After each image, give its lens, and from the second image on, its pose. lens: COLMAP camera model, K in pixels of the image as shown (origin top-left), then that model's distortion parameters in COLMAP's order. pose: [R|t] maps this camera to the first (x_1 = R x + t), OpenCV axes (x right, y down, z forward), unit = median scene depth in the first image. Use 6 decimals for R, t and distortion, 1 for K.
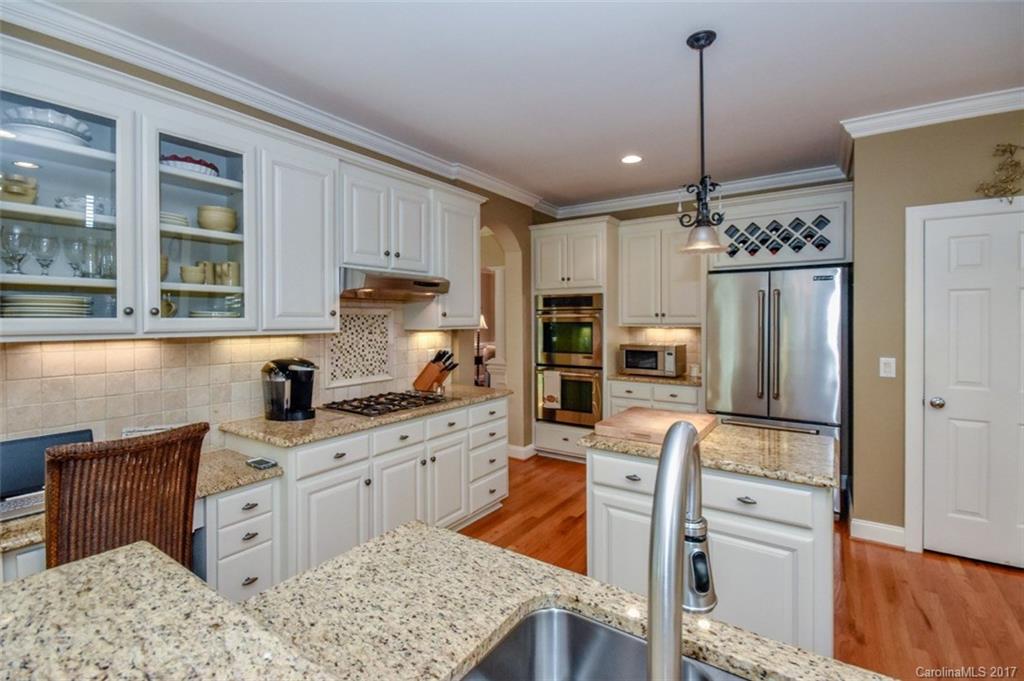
lens RADIAL K [[459.5, 0, 497.3], [0, 459.5, 325.7], [0, 0, 1]] dist [0.008103, -0.002493]
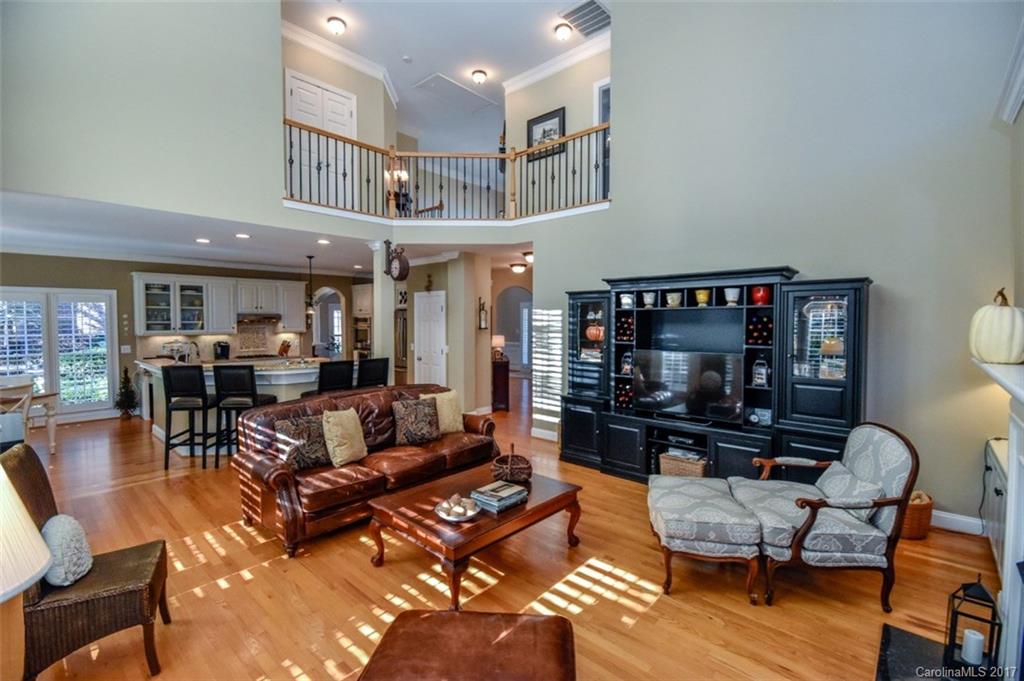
lens RADIAL K [[459.5, 0, 509.7], [0, 459.5, 336.6], [0, 0, 1]] dist [0.008103, -0.002493]
pose [[0.990701, 0.003035, -0.136025, 1.701135], [0.000279, 0.999704, 0.024339, -0.035972], [0.136059, -0.024150, 0.990406, -1.668145]]
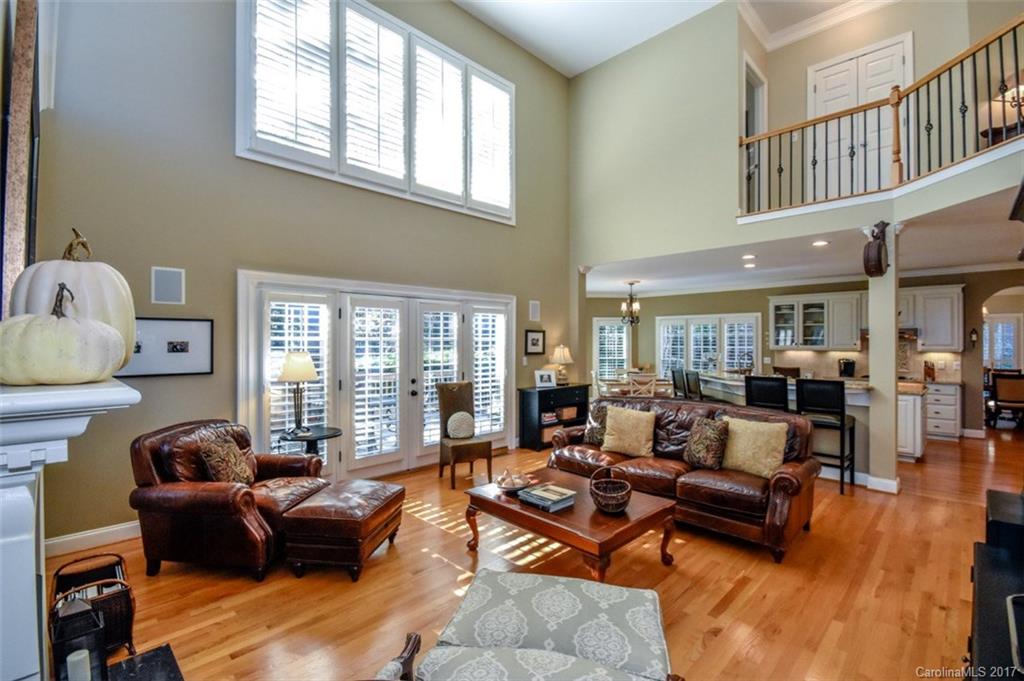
lens RADIAL K [[459.5, 0, 514.0], [0, 459.5, 336.9], [0, 0, 1]] dist [0.008103, -0.002493]
pose [[-0.172723, -0.009062, -0.984929, 2.556774], [-0.015815, 0.999854, -0.006426, -0.015618], [0.984843, 0.014466, -0.172841, -0.609139]]
